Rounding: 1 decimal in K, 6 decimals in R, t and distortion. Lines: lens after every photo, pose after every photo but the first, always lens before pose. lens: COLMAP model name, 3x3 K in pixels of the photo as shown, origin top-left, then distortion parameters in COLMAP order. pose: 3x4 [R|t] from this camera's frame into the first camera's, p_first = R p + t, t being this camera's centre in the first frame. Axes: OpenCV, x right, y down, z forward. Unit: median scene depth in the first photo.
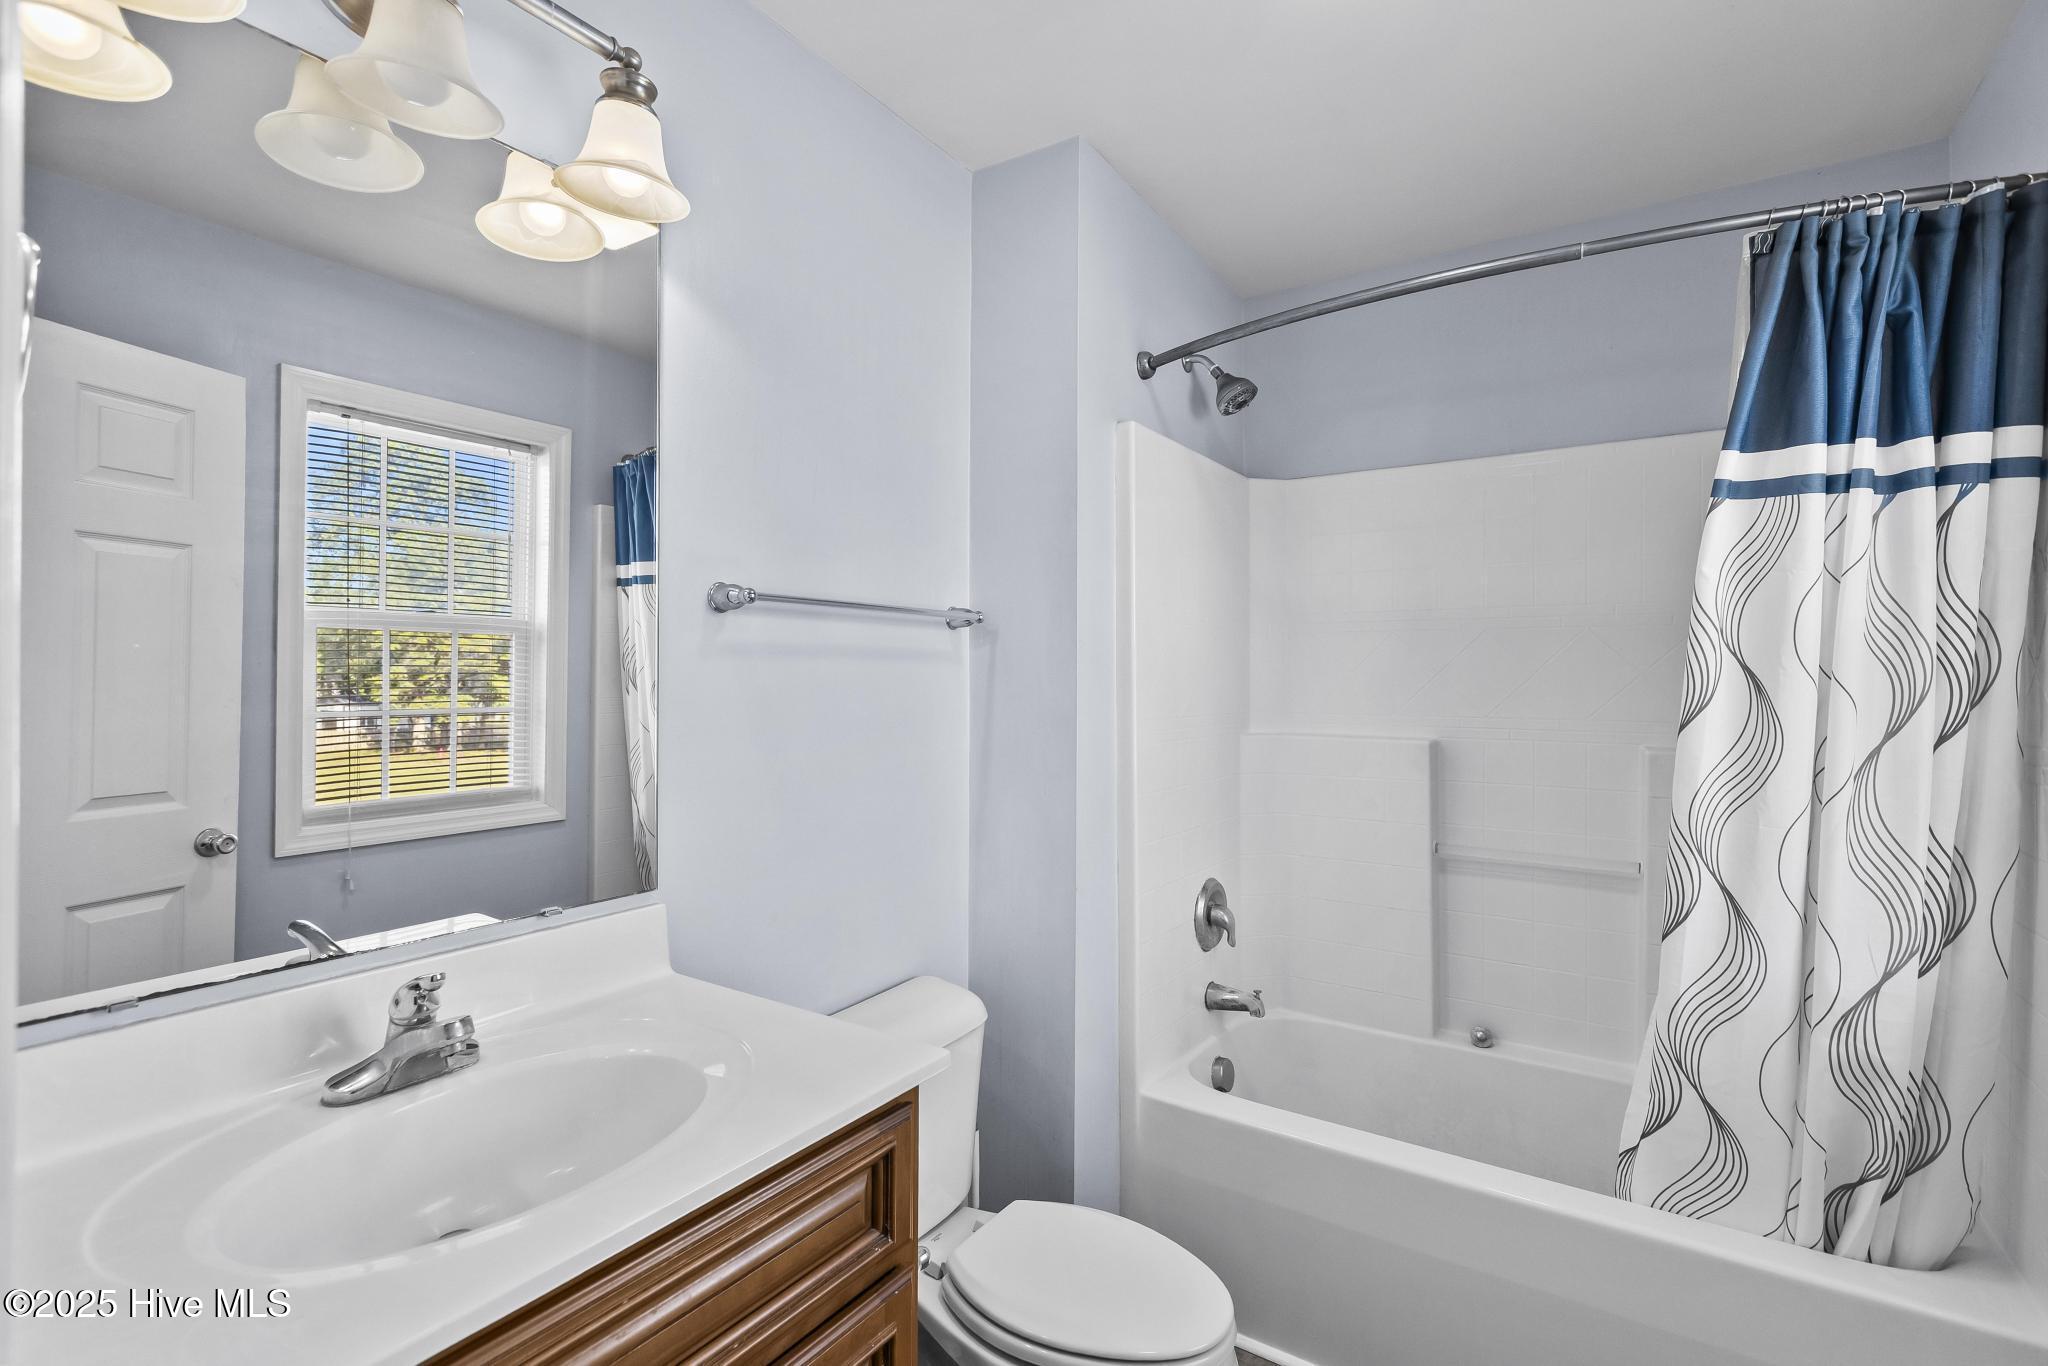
lens RADIAL K [[919.8, 0, 1025.7], [0, 919.8, 671.7], [0, 0, 1]] dist [0.002395, -0.001644]
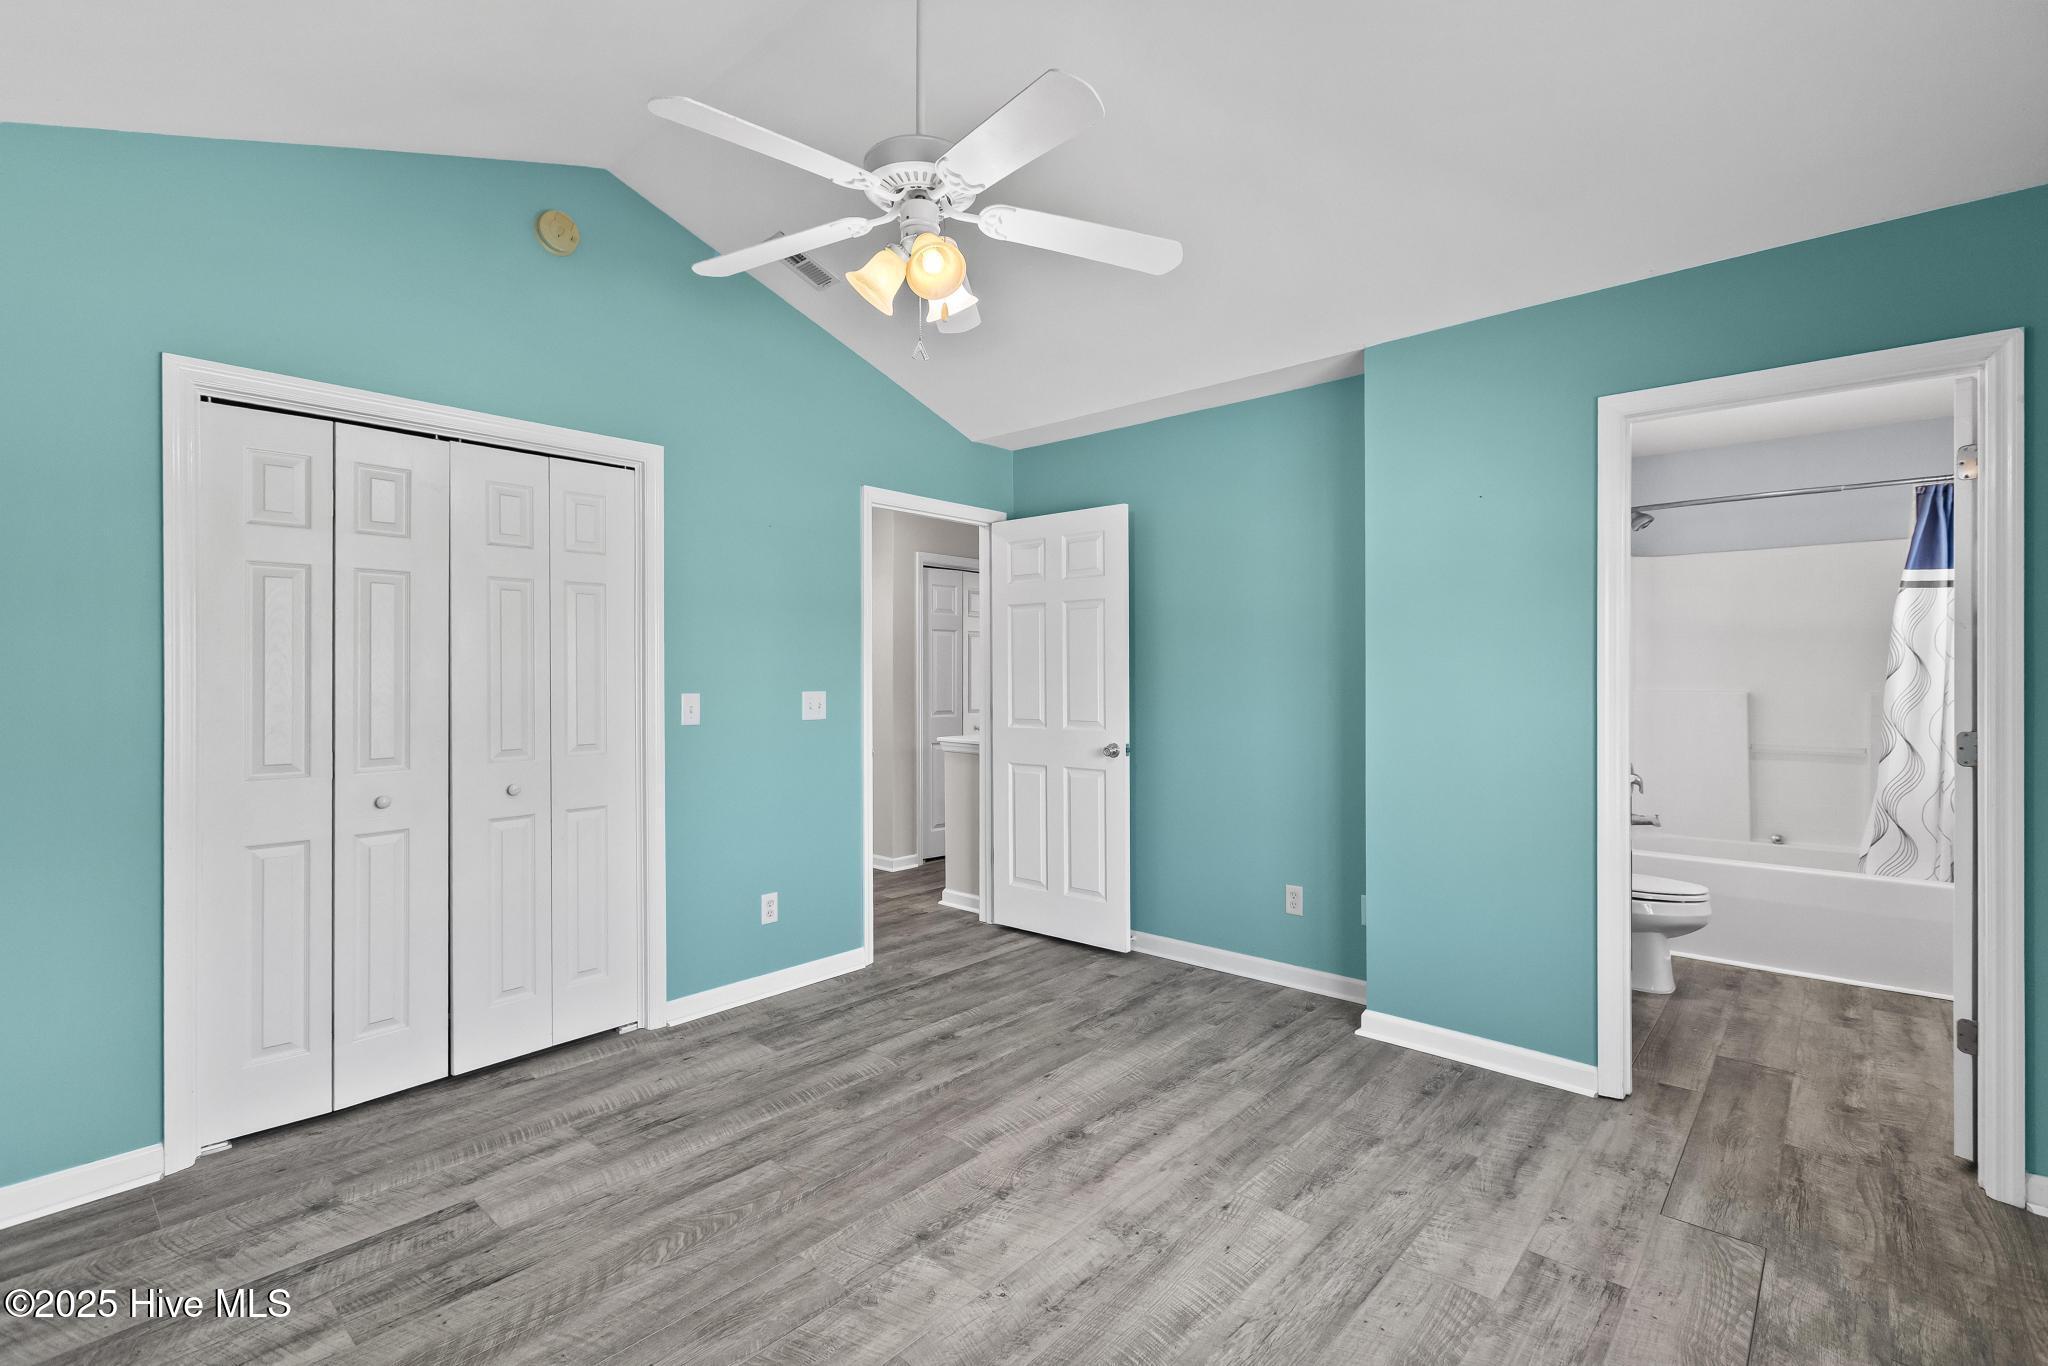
lens RADIAL K [[919.8, 0, 1039.7], [0, 919.8, 675.7], [0, 0, 1]] dist [0.002395, -0.001644]
pose [[0.992412, -0.009998, -0.122549, -1.298605], [0.010758, 0.999927, 0.005537, 0.017356], [0.122485, -0.006814, 0.992447, -1.808532]]
